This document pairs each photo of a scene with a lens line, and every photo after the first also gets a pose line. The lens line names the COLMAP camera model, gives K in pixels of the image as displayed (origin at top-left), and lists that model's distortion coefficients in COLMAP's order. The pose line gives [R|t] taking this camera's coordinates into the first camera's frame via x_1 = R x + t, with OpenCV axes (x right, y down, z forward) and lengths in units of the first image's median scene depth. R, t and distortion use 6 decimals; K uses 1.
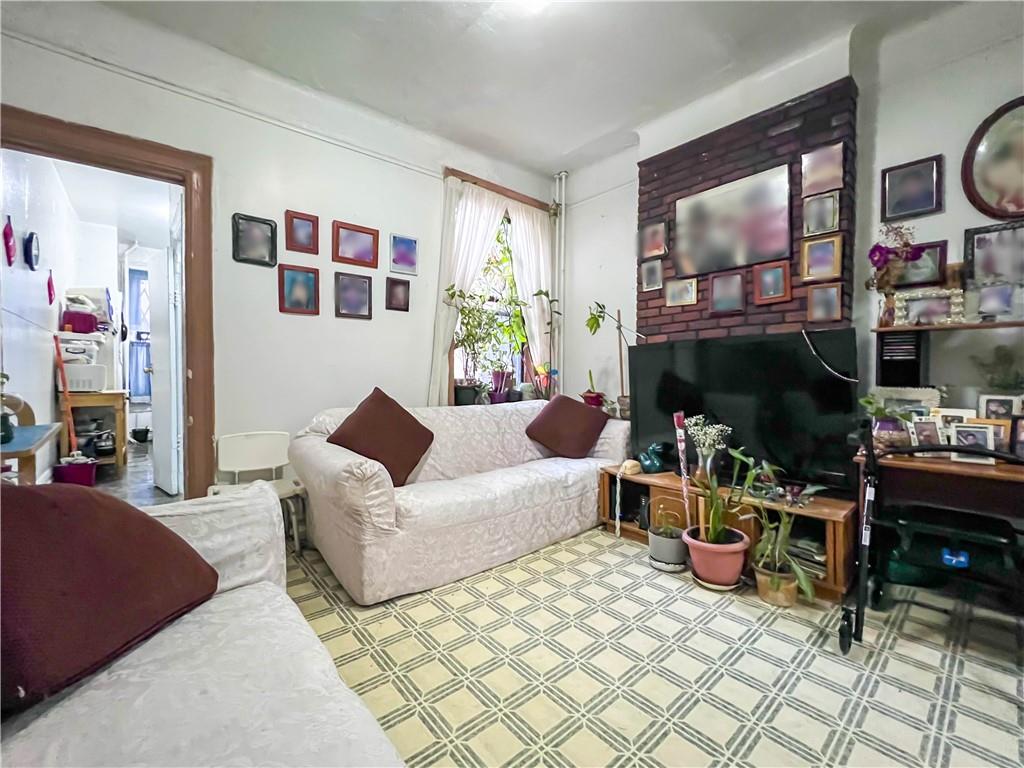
lens RADIAL K [[430.2, 0, 512.0], [0, 430.2, 384.0], [0, 0, 1]] dist [-0.012558, -0.000021]
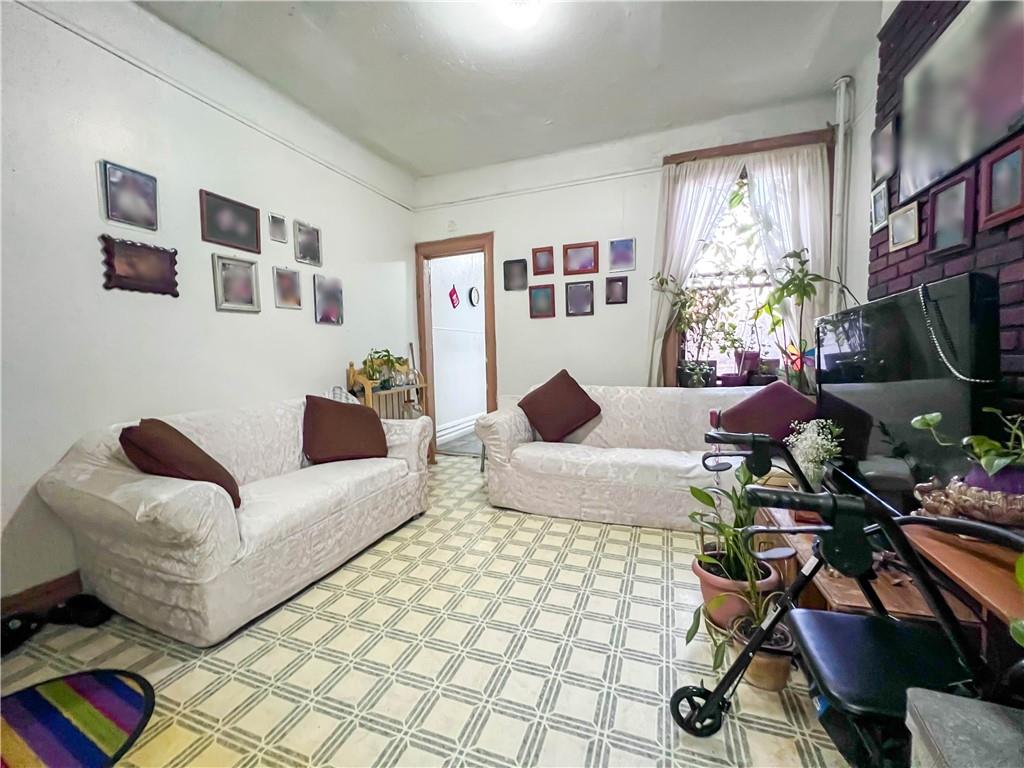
lens RADIAL K [[416.4, 0, 512.0], [0, 416.4, 384.0], [0, 0, 1]] dist [-0.000588, -0.000038]
pose [[0.490577, 0.051807, -0.869857, 0.710207], [0.002752, 0.998134, 0.060999, -0.025428], [0.871394, -0.032318, 0.489519, 0.210238]]
